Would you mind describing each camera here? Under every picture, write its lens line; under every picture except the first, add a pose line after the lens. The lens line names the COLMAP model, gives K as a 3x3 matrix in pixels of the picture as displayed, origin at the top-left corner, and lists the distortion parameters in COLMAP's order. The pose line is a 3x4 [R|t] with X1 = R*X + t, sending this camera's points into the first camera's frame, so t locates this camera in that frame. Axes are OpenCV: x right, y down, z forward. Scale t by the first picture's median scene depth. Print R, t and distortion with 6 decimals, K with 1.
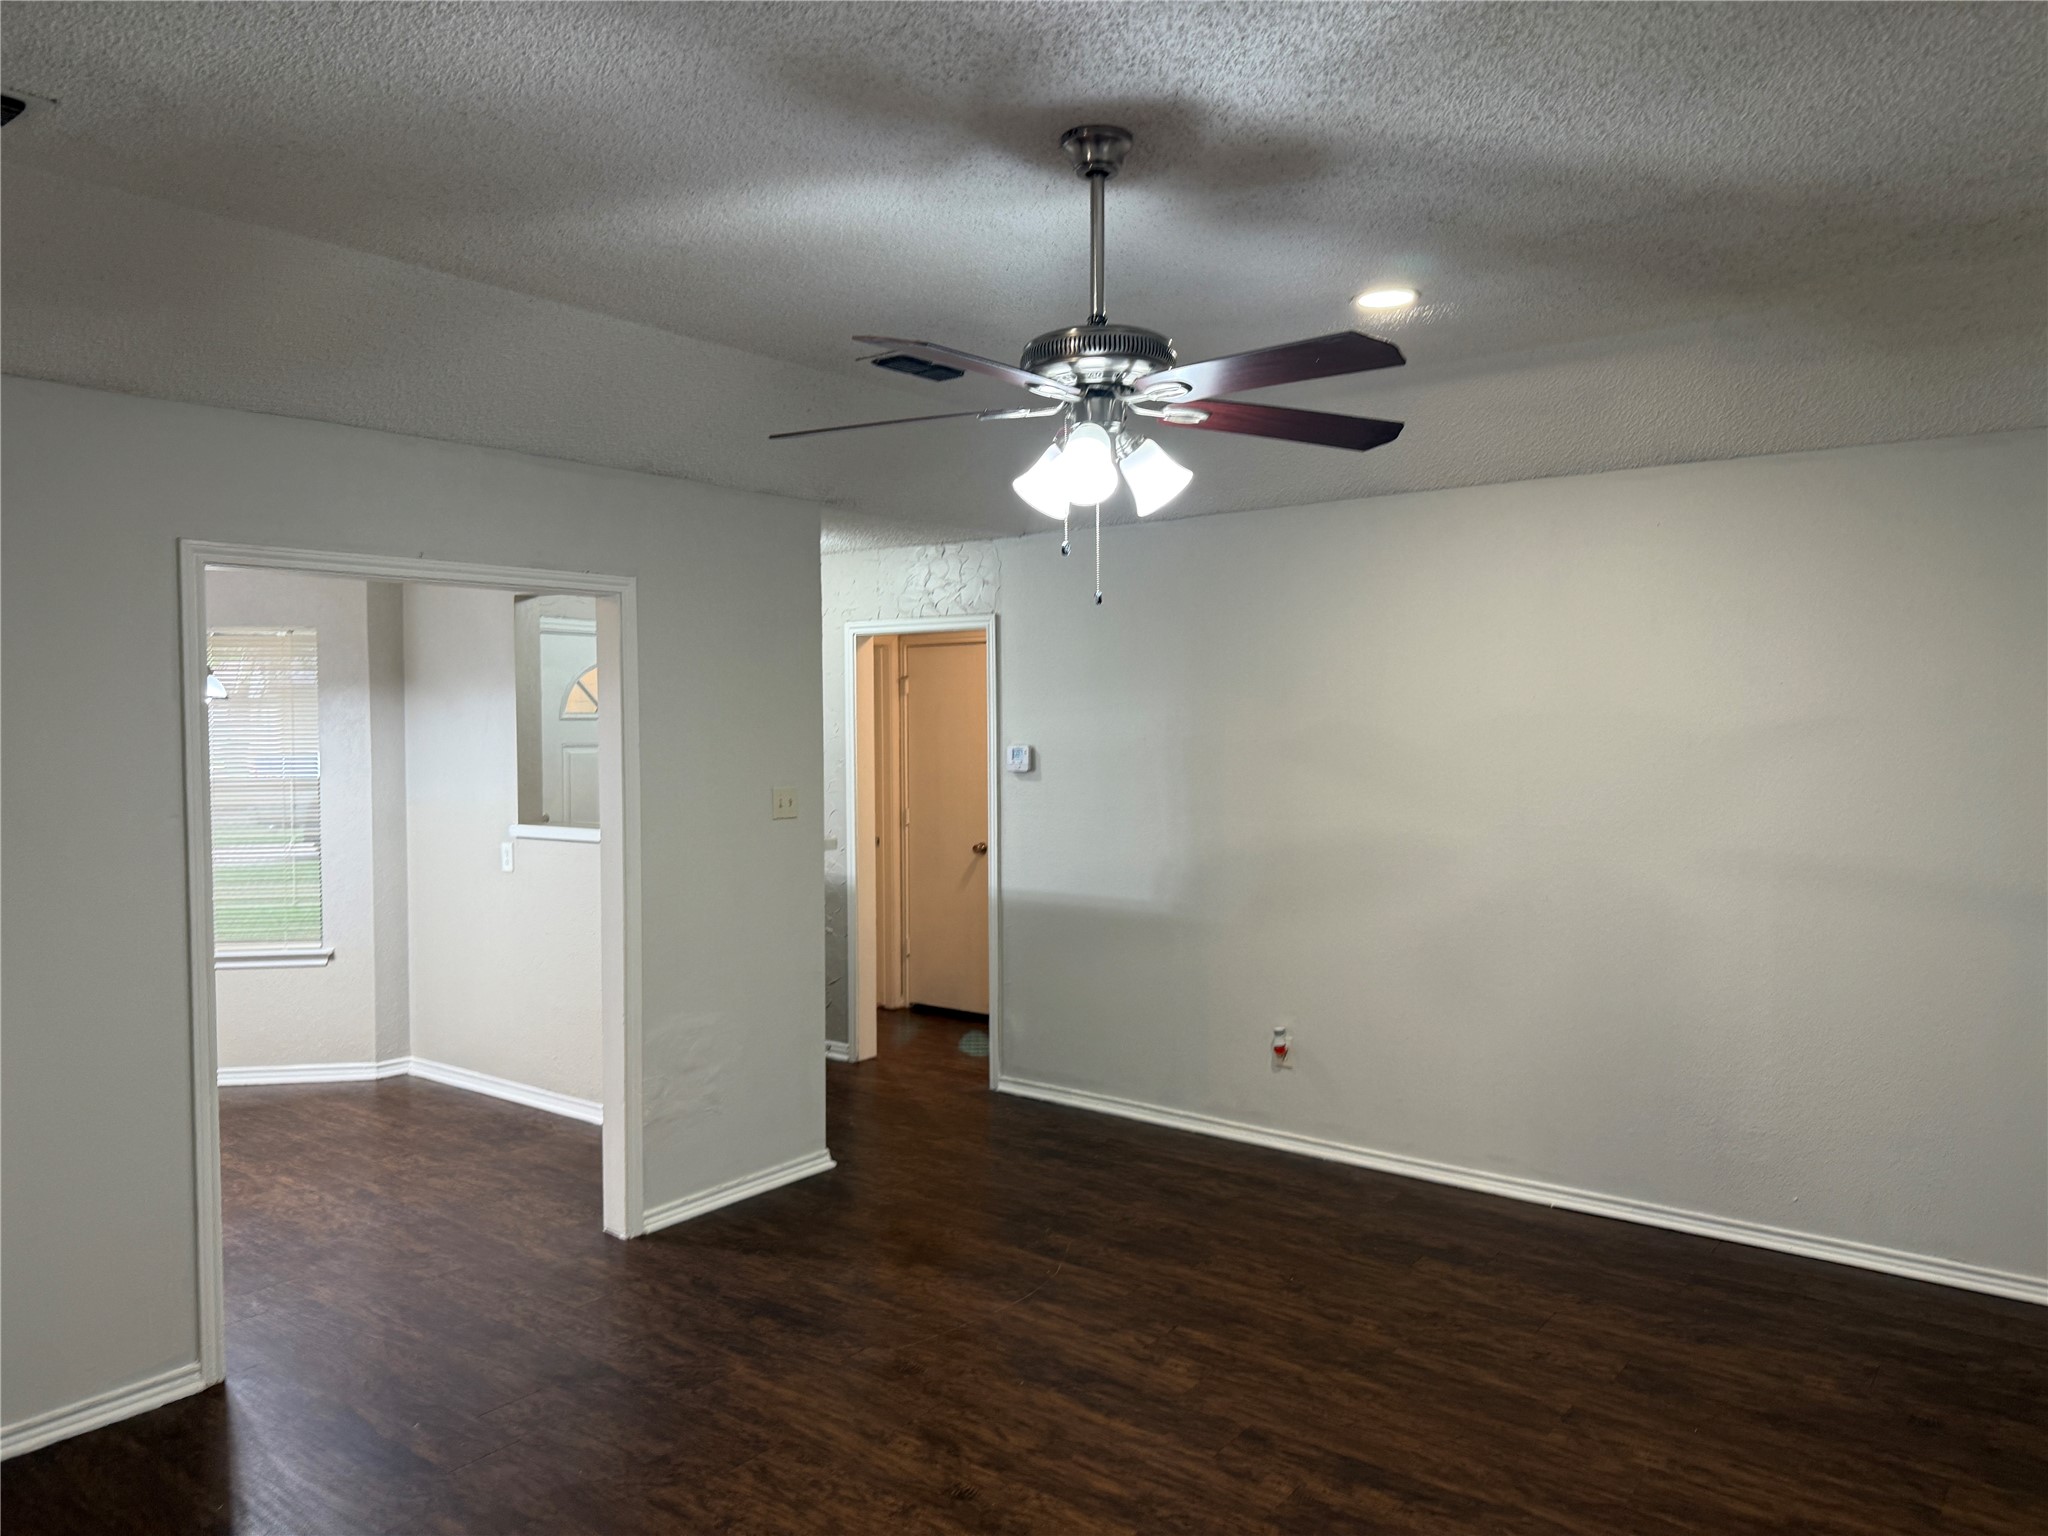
lens RADIAL K [[1438.5, 0, 1010.4], [0, 1438.5, 754.0], [0, 0, 1]] dist [0.055448, -0.087553]
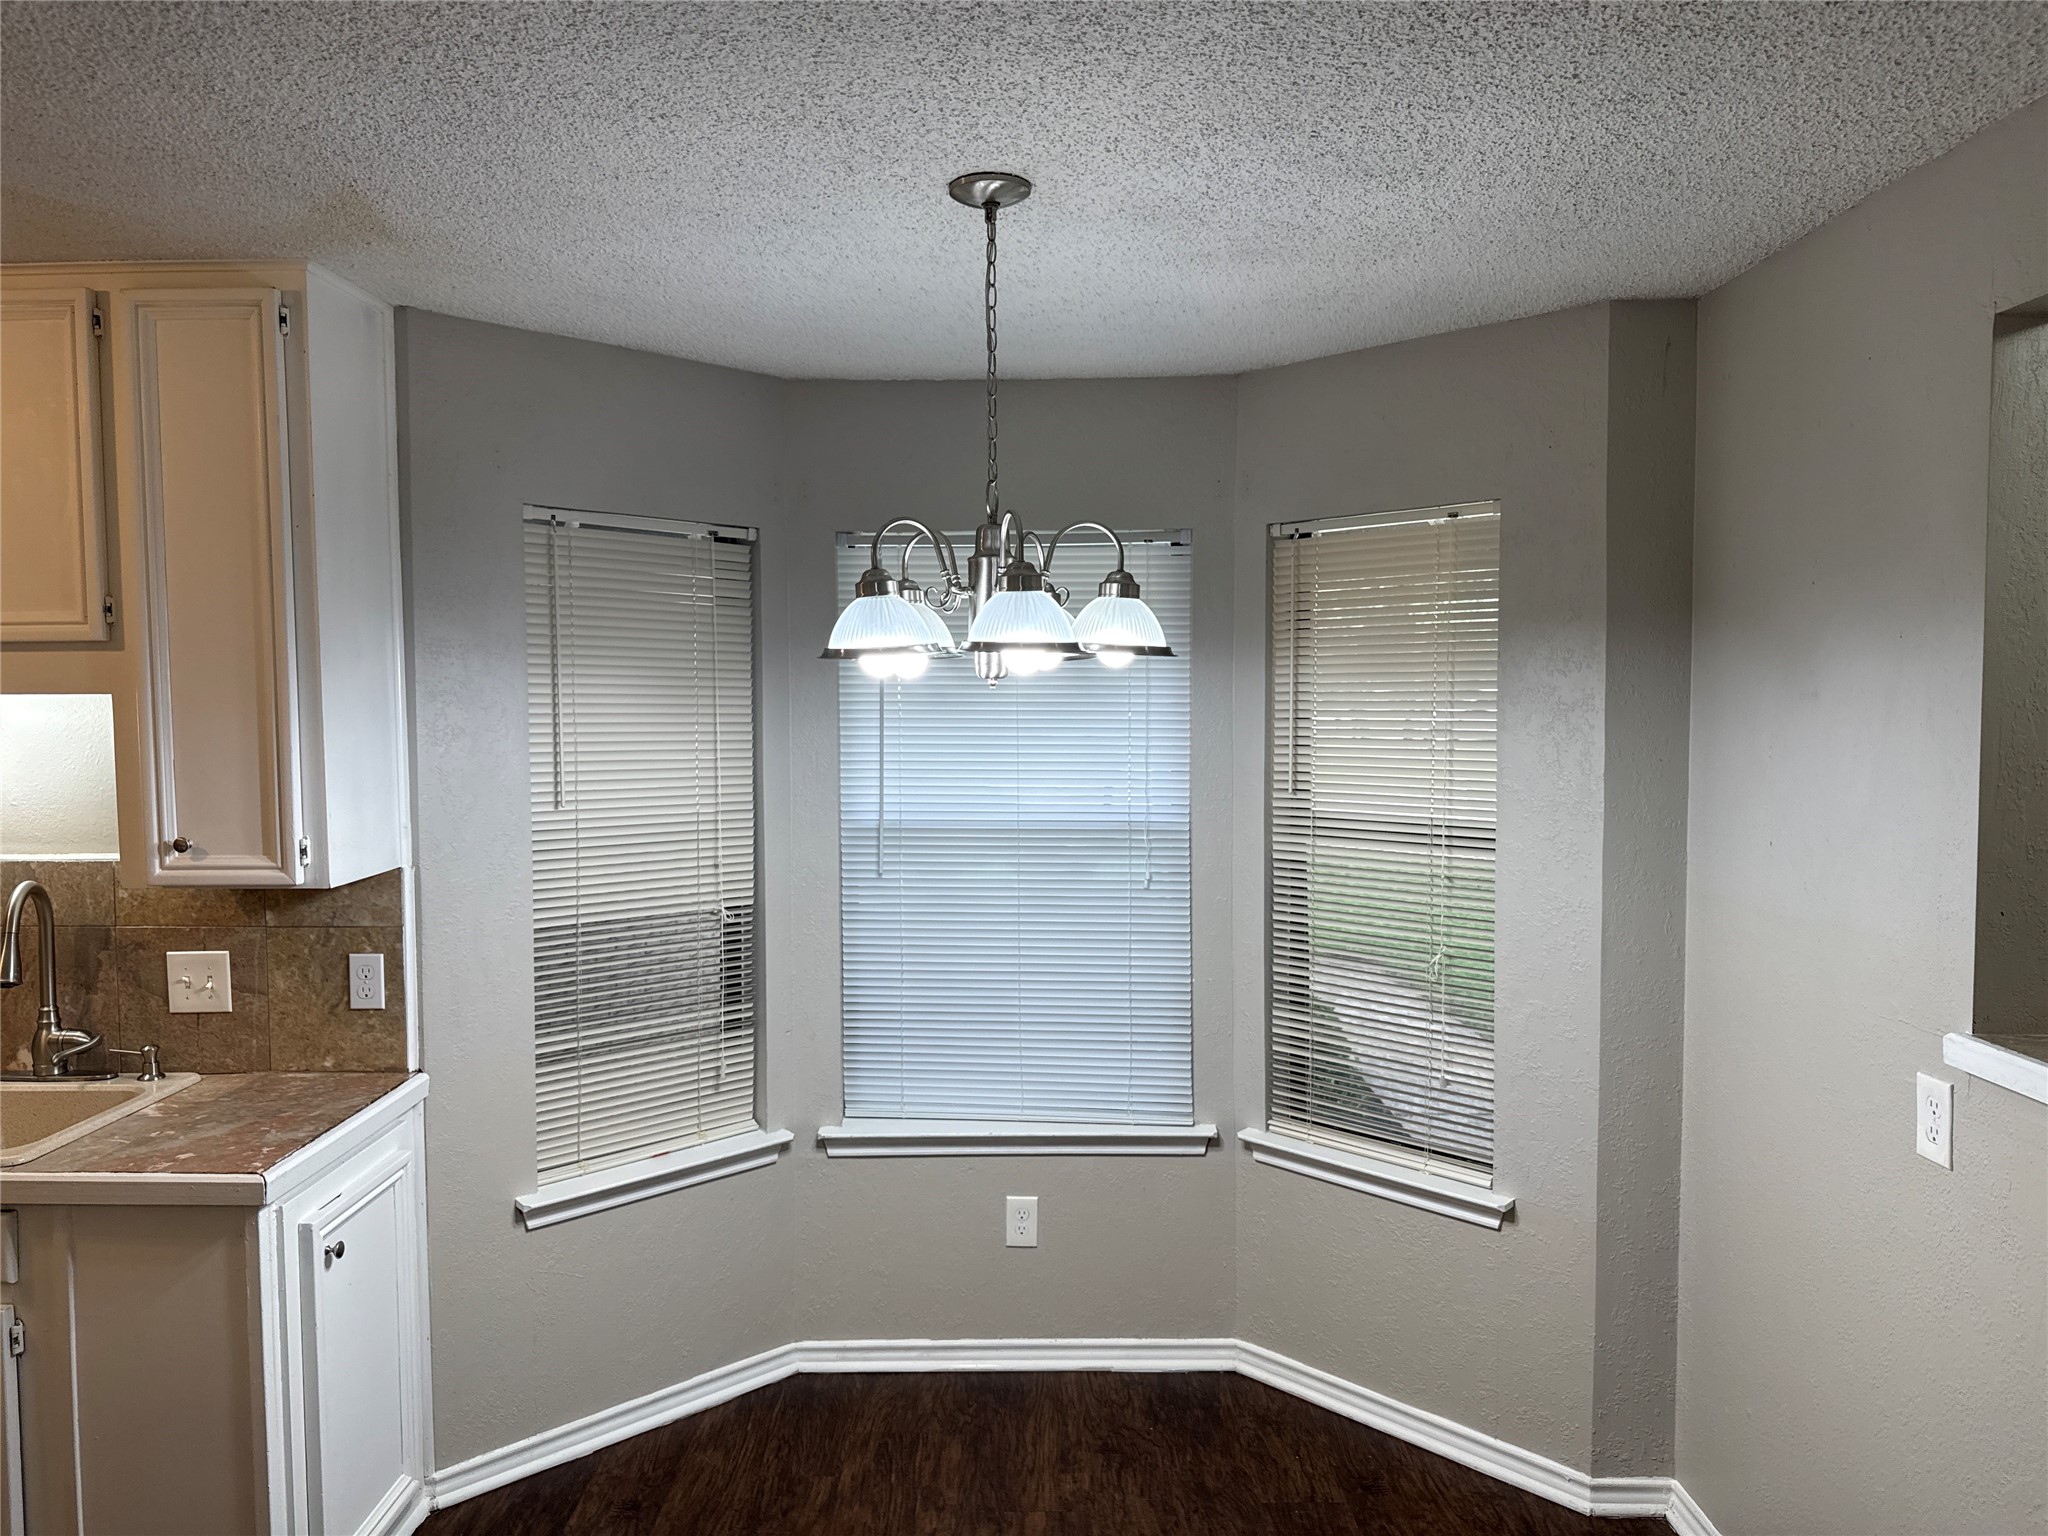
lens RADIAL K [[1438.5, 0, 1010.4], [0, 1438.5, 754.0], [0, 0, 1]] dist [0.055448, -0.087553]
pose [[0.607668, 0.040606, -0.793153, -0.409180], [-0.023483, 0.999174, 0.033161, -0.038779], [0.793844, -0.001526, 0.608119, 1.191730]]
